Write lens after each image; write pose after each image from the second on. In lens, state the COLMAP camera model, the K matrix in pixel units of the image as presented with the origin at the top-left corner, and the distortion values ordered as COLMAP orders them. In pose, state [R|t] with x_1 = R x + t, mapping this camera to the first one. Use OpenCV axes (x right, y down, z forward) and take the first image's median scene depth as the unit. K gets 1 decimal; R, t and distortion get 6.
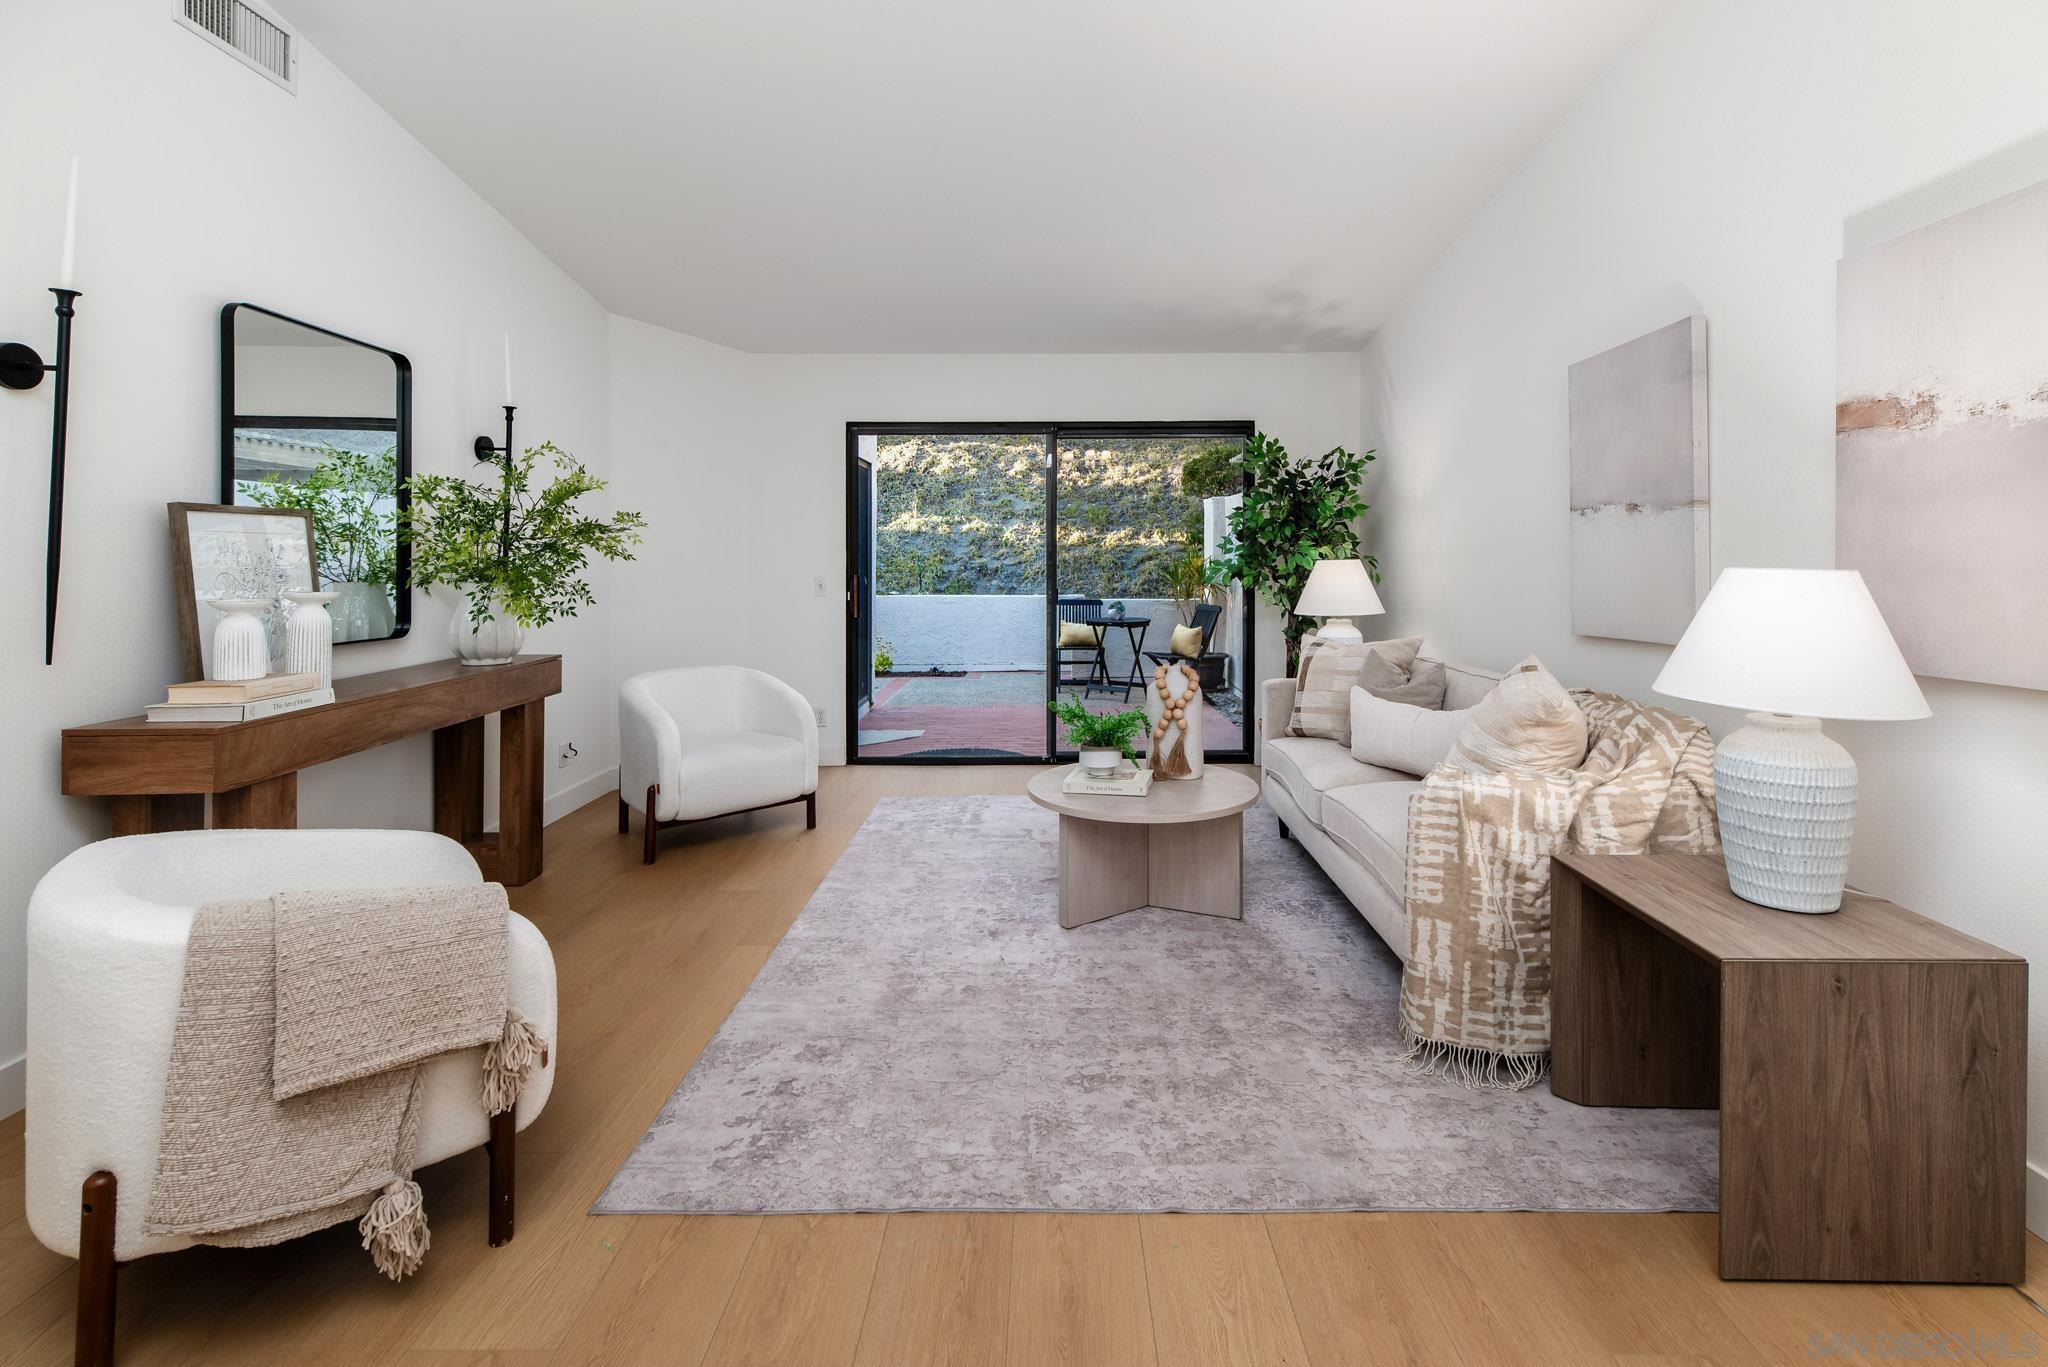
lens RADIAL K [[929.6, 0, 1058.6], [0, 929.6, 560.8], [0, 0, 1]] dist [0.007355, -0.000660]
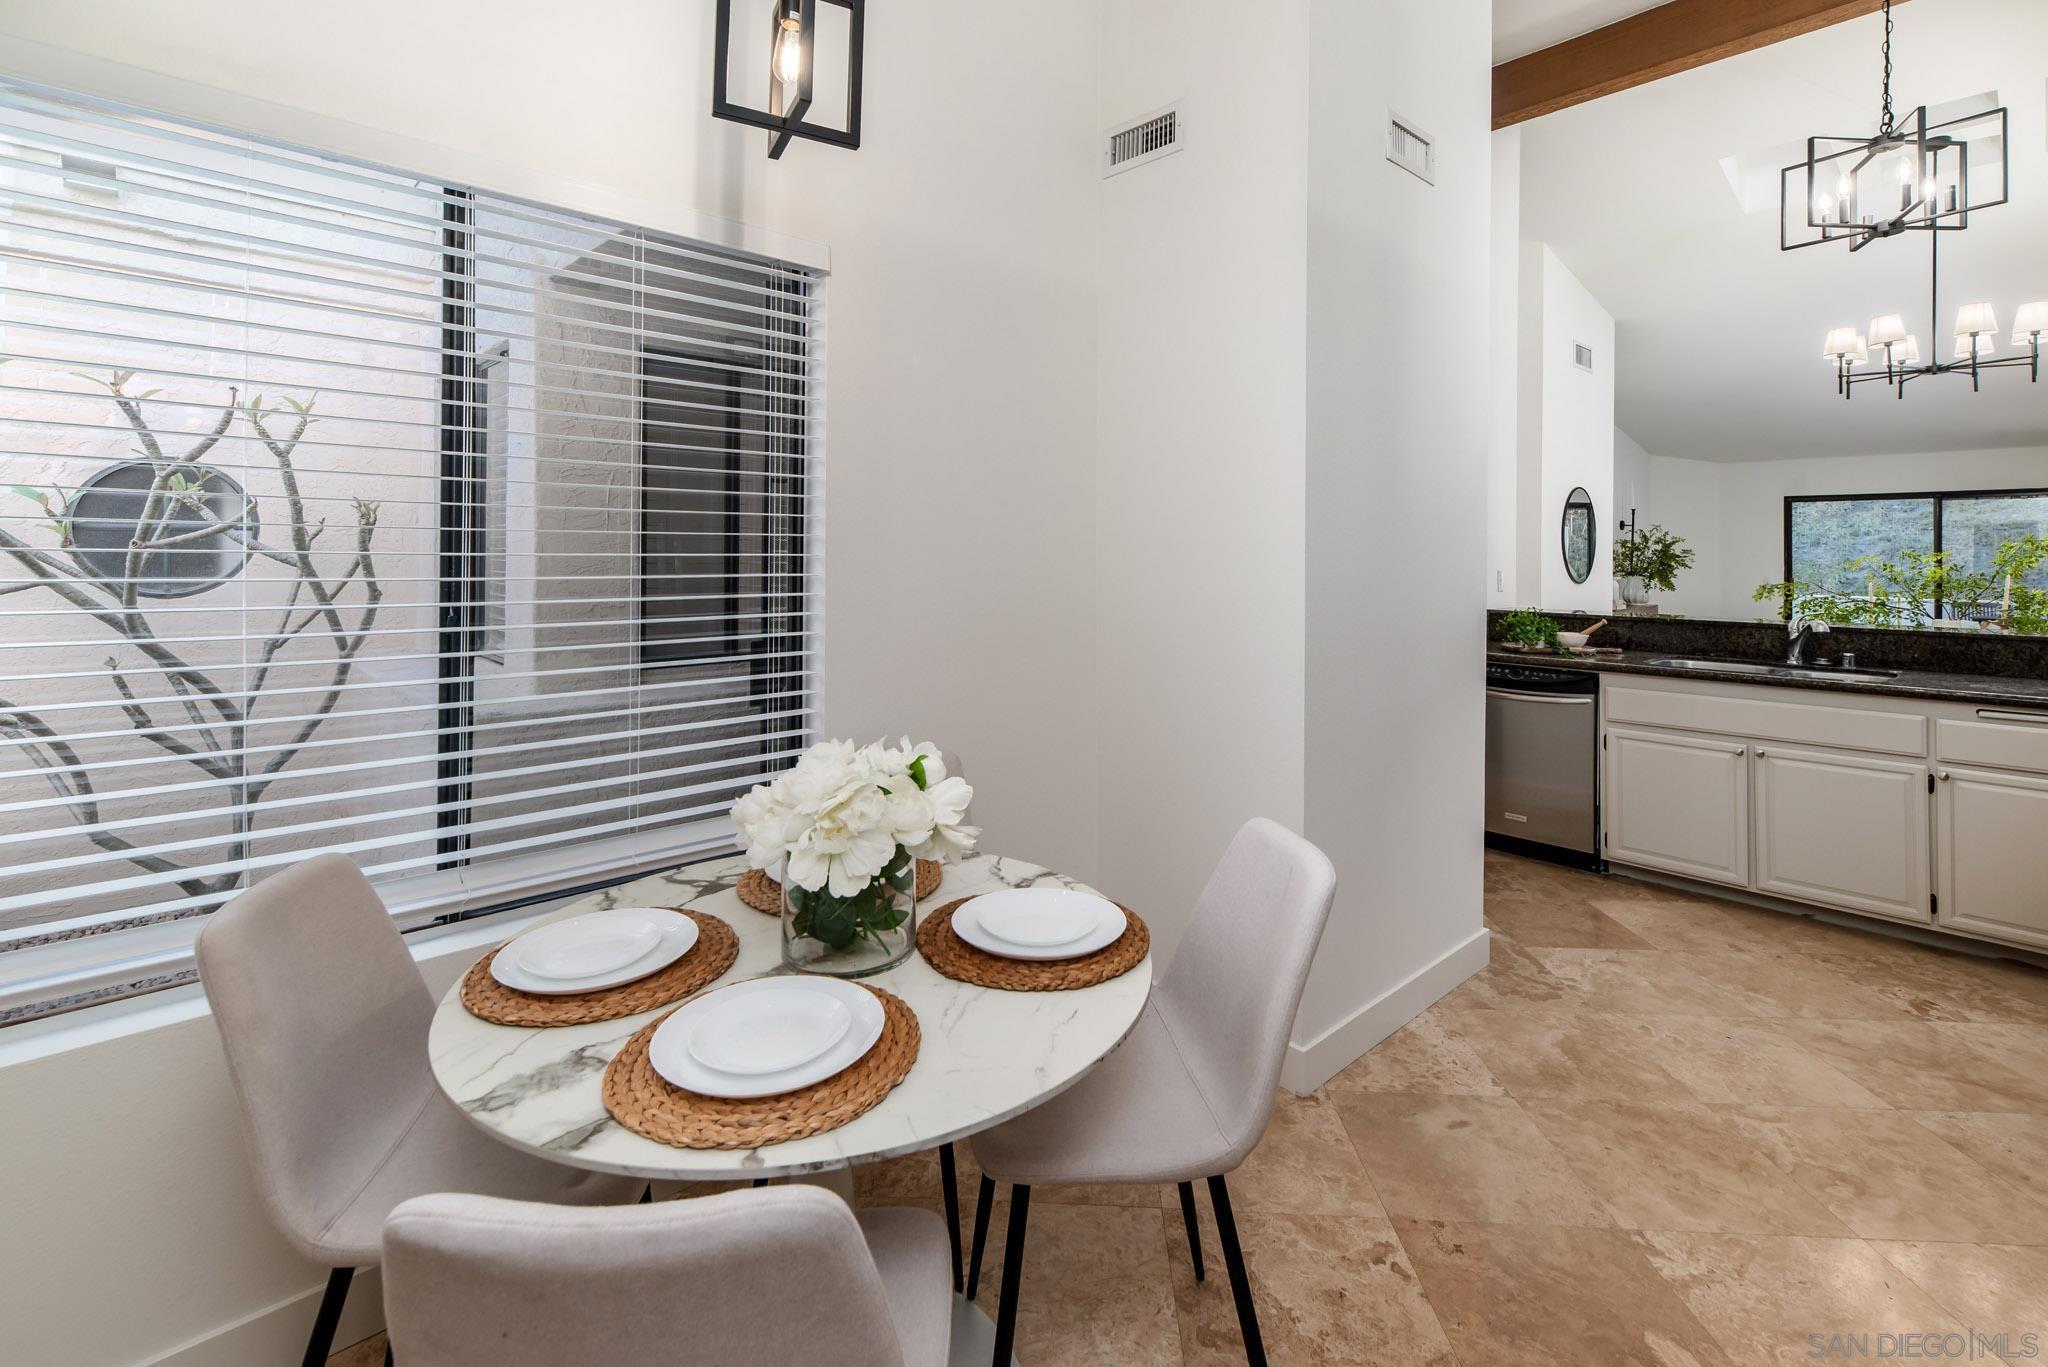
lens RADIAL K [[929.6, 0, 1033.2], [0, 929.6, 542.0], [0, 0, 1]] dist [0.007355, -0.000660]
pose [[0.673055, -0.003198, -0.739586, 0.248872], [-0.012363, 0.999802, -0.015575, -0.014667], [0.739489, 0.019626, 0.672882, -2.407296]]
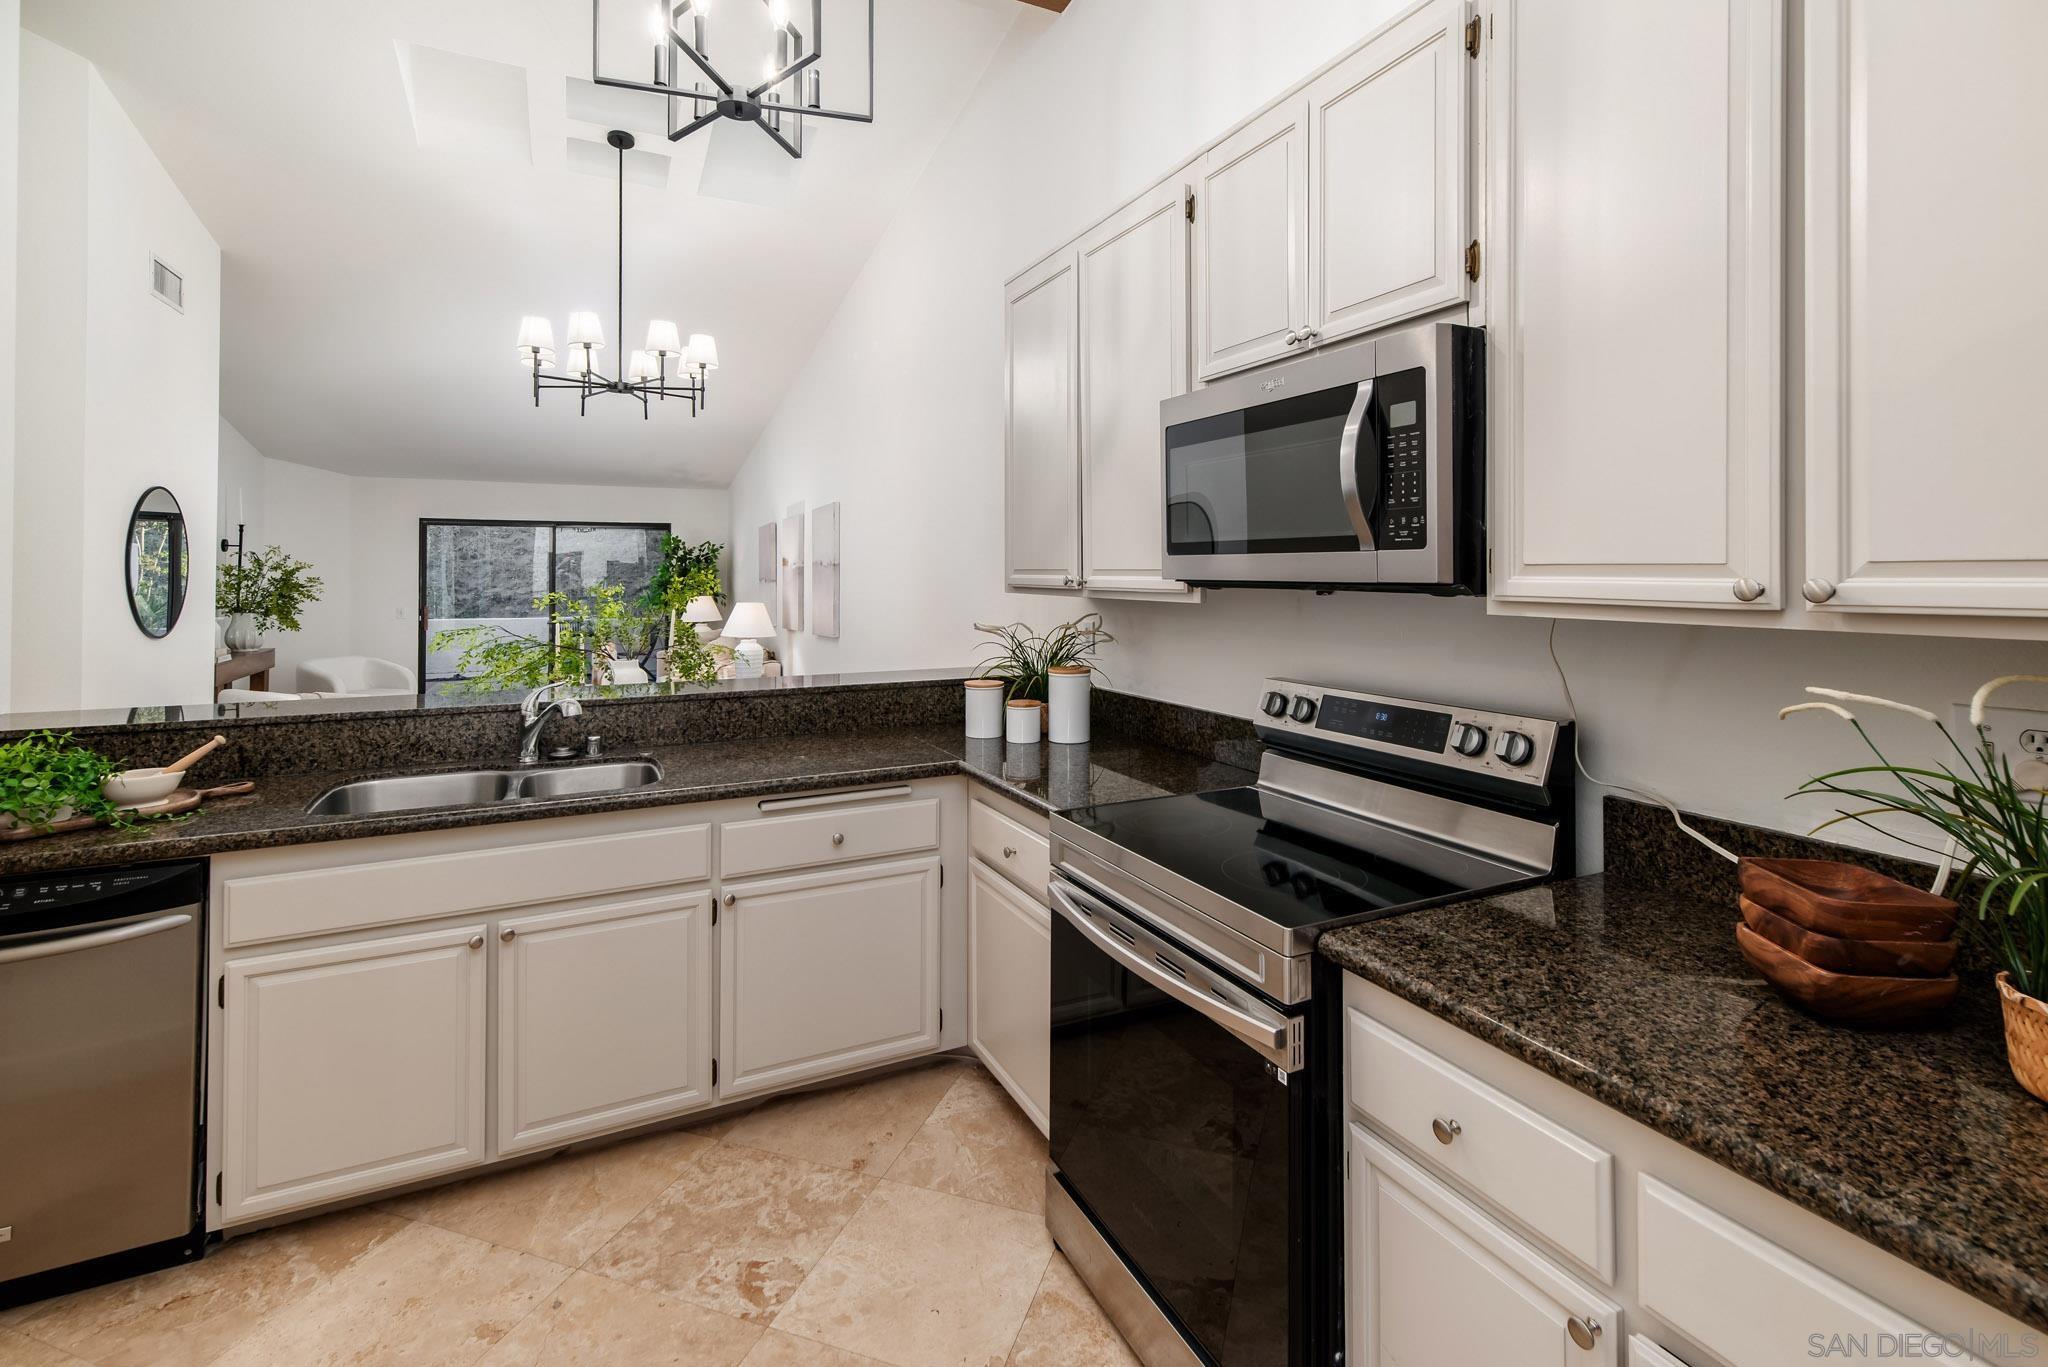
lens RADIAL K [[929.6, 0, 1021.3], [0, 929.6, 566.0], [0, 0, 1]] dist [0.007355, -0.000660]
pose [[0.902563, 0.002354, 0.430551, 0.057956], [0.004798, 0.999868, -0.015524, -0.047086], [-0.430531, 0.016077, 0.902432, -1.810532]]
